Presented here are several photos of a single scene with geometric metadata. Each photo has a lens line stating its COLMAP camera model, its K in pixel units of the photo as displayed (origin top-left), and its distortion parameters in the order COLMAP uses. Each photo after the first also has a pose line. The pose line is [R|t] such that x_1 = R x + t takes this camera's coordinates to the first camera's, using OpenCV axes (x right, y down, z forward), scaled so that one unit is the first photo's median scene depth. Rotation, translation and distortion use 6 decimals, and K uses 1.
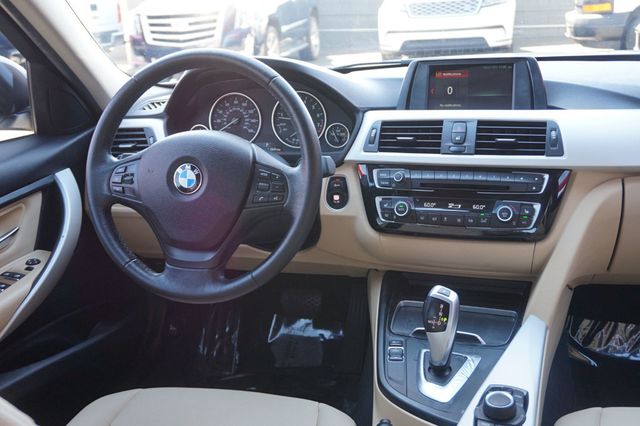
lens RADIAL K [[634.5, 0, 318.0], [0, 634.5, 216.0], [0, 0, 1]] dist [-0.052840, 0.000000]
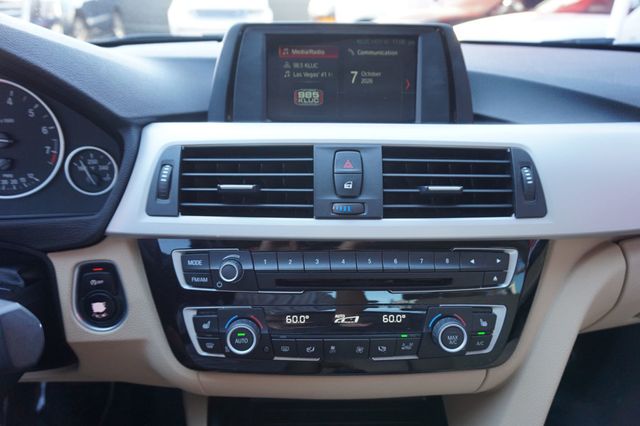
lens RADIAL K [[417.7, 0, 316.9], [0, 417.7, 209.9], [0, 0, 1]] dist [-0.036516, 0.007614]
pose [[0.916629, -0.096018, 0.388035, 0.069533], [0.049726, 0.990572, 0.127648, -0.140855], [-0.396634, -0.097711, 0.912762, 0.685564]]
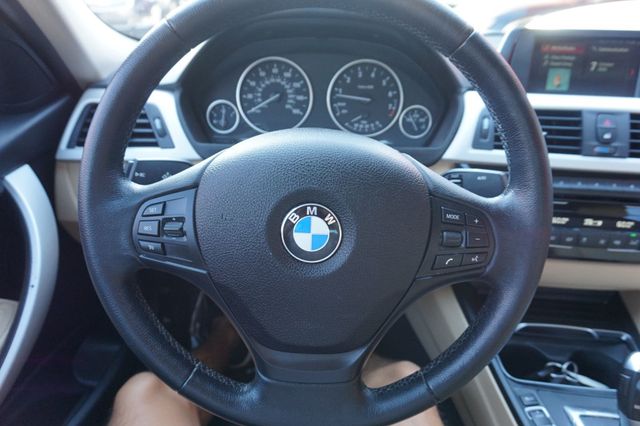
lens RADIAL K [[413.8, 0, 319.7], [0, 413.8, 215.9], [0, 0, 1]] dist [-0.031939, 0.006708]
pose [[0.967909, -0.046095, 0.247037, -0.234574], [0.003990, 0.985728, 0.168296, -0.107485], [-0.251269, -0.161910, 0.954279, 0.574618]]
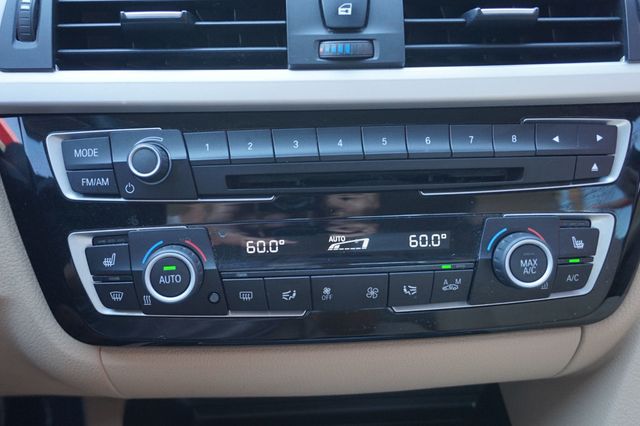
lens RADIAL K [[595.0, 0, 308.3], [0, 595.0, 201.5], [0, 0, 1]] dist [-0.005872, 0.000000]
pose [[0.901058, -0.129266, 0.413986, 0.080445], [0.075711, 0.986775, 0.143329, -0.074401], [-0.427039, -0.097805, 0.898928, 0.726674]]
